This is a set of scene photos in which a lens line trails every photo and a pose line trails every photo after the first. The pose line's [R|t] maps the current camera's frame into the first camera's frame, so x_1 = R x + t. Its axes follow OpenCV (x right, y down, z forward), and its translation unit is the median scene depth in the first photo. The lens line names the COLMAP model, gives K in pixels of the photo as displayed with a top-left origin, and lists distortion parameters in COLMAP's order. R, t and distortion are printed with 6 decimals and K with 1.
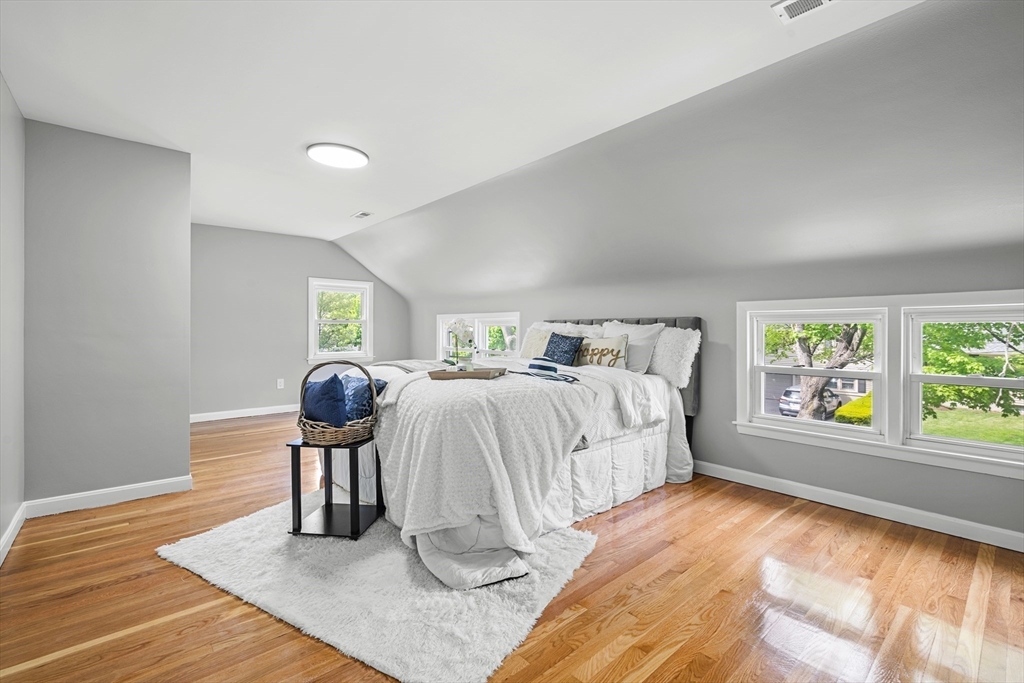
lens RADIAL K [[451.3, 0, 511.3], [0, 451.3, 326.0], [0, 0, 1]] dist [-0.002700, -0.001056]
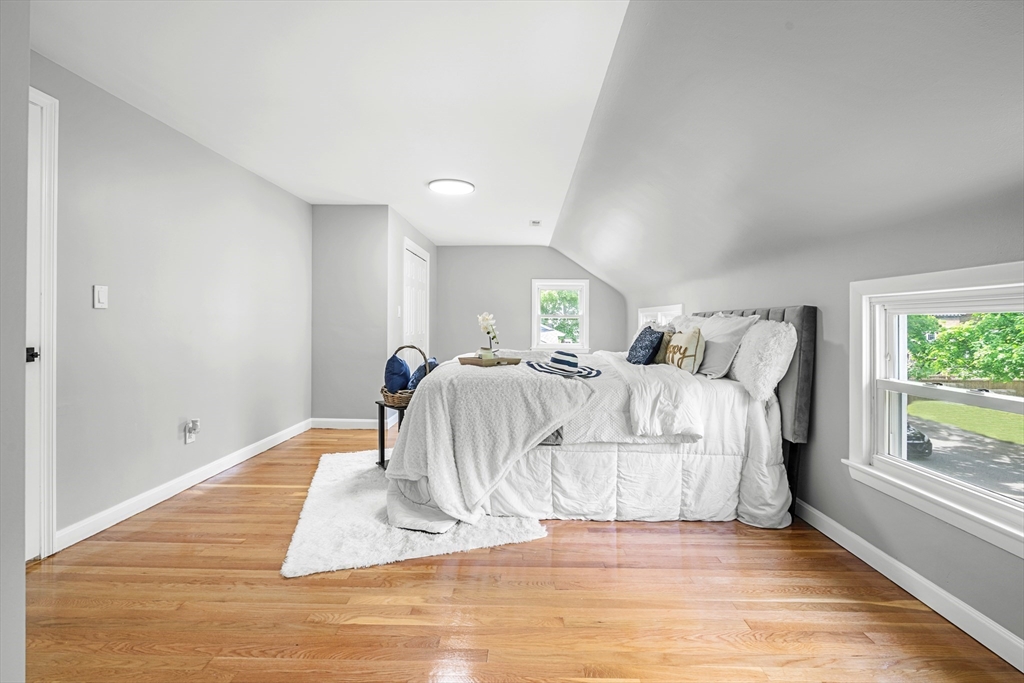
lens RADIAL K [[451.3, 0, 511.3], [0, 451.3, 326.0], [0, 0, 1]] dist [-0.002700, -0.001056]
pose [[0.734981, 0.004896, -0.678070, 0.683090], [0.002600, 0.999946, 0.010038, 0.005014], [0.678083, -0.009141, 0.734929, 0.201466]]
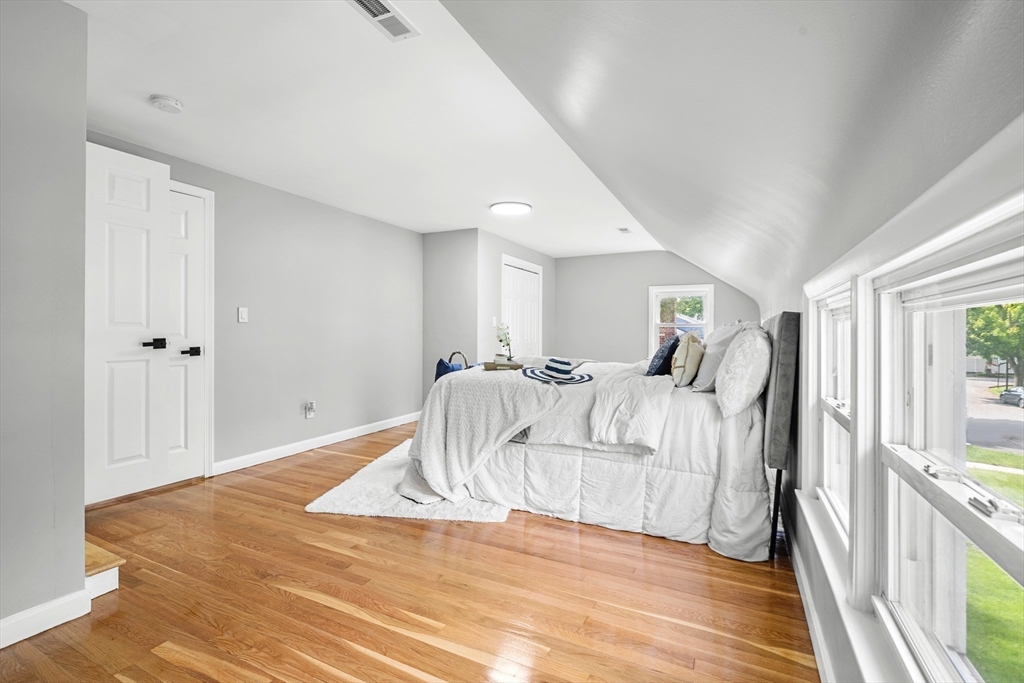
lens RADIAL K [[459.0, 0, 505.6], [0, 459.0, 337.1], [0, 0, 1]] dist [-0.001513, -0.000133]
pose [[0.375606, 0.010567, -0.926719, 1.051412], [0.003999, 0.999907, 0.013022, 0.006222], [0.926771, -0.008597, 0.375529, 0.507496]]
